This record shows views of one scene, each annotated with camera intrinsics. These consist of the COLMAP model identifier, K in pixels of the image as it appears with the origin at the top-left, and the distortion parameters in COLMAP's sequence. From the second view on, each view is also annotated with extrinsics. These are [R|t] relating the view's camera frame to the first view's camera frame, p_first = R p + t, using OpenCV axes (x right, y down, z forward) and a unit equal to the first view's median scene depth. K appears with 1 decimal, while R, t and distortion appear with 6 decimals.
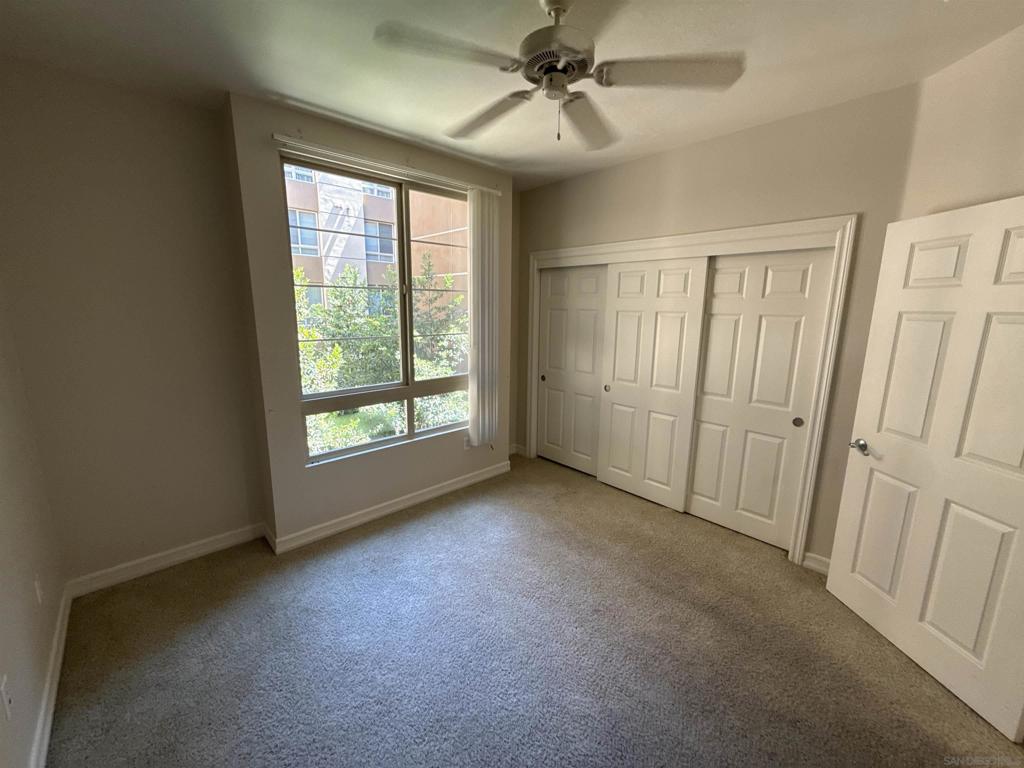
lens RADIAL K [[409.9, 0, 513.1], [0, 409.9, 385.1], [0, 0, 1]] dist [-0.000796, 0.000161]
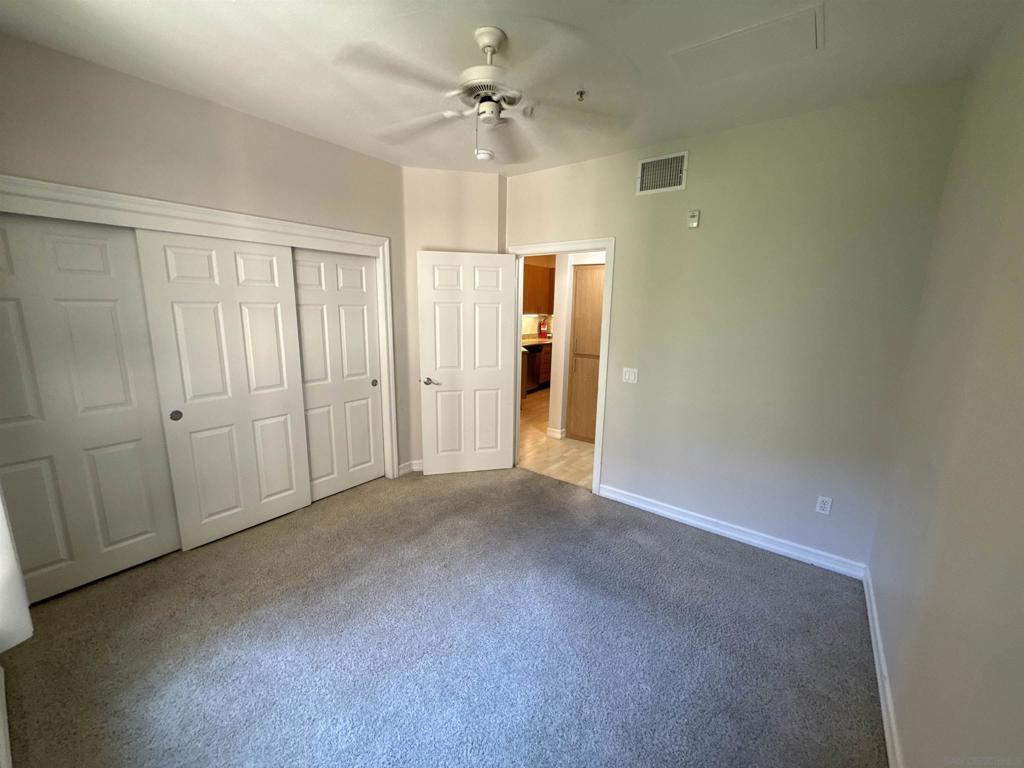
lens RADIAL K [[409.9, 0, 513.0], [0, 409.9, 383.1], [0, 0, 1]] dist [-0.000796, 0.000161]
pose [[-0.171632, -0.203310, 0.963954, -0.622795], [0.166982, 0.958312, 0.231851, -0.131632], [-0.970906, 0.200756, -0.130528, 0.646561]]
